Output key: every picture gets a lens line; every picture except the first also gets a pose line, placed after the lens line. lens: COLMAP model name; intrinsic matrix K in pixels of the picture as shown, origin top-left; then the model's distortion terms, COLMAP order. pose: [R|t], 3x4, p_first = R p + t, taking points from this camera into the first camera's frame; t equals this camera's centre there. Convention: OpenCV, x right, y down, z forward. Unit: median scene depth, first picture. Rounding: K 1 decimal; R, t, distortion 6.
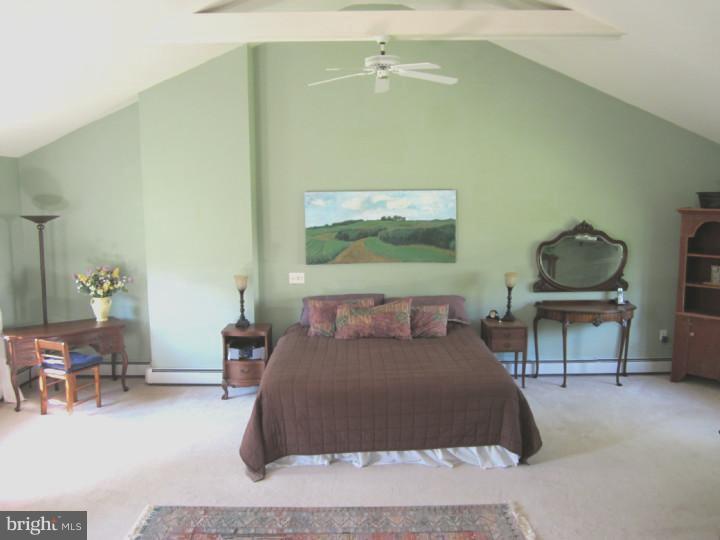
lens RADIAL K [[582.2, 0, 359.9], [0, 582.2, 265.0], [0, 0, 1]] dist [-0.054196, 0.004005]
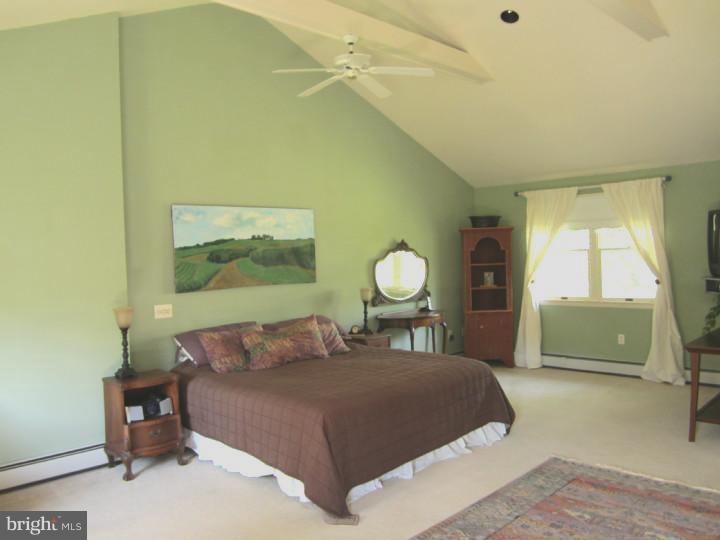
lens RADIAL K [[582.2, 0, 362.8], [0, 582.2, 268.8], [0, 0, 1]] dist [-0.054196, 0.004005]
pose [[0.711819, -0.031699, 0.701647, -0.479068], [0.110282, 0.991634, -0.067081, 0.048818], [-0.693650, 0.125128, 0.709360, 0.244568]]
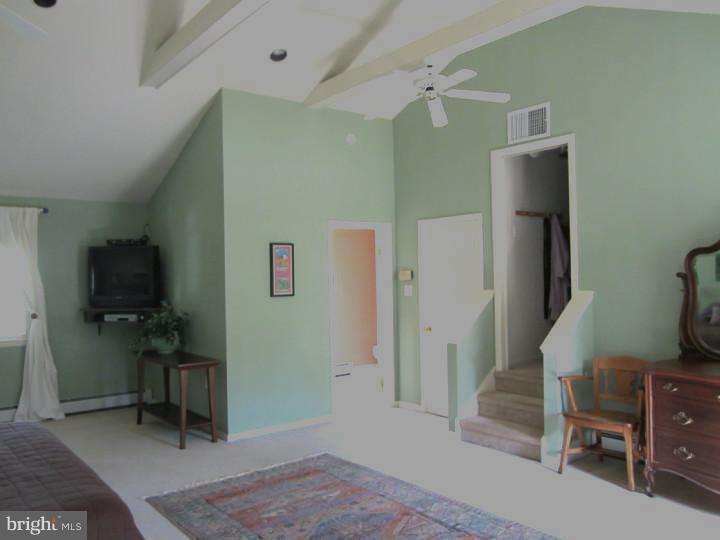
lens RADIAL K [[582.2, 0, 363.1], [0, 582.2, 273.6], [0, 0, 1]] dist [-0.054196, 0.004005]
pose [[-0.614123, 0.016040, 0.789047, -0.502761], [0.116479, 0.990687, 0.070518, -0.016186], [-0.780567, 0.135214, -0.610272, 0.769494]]
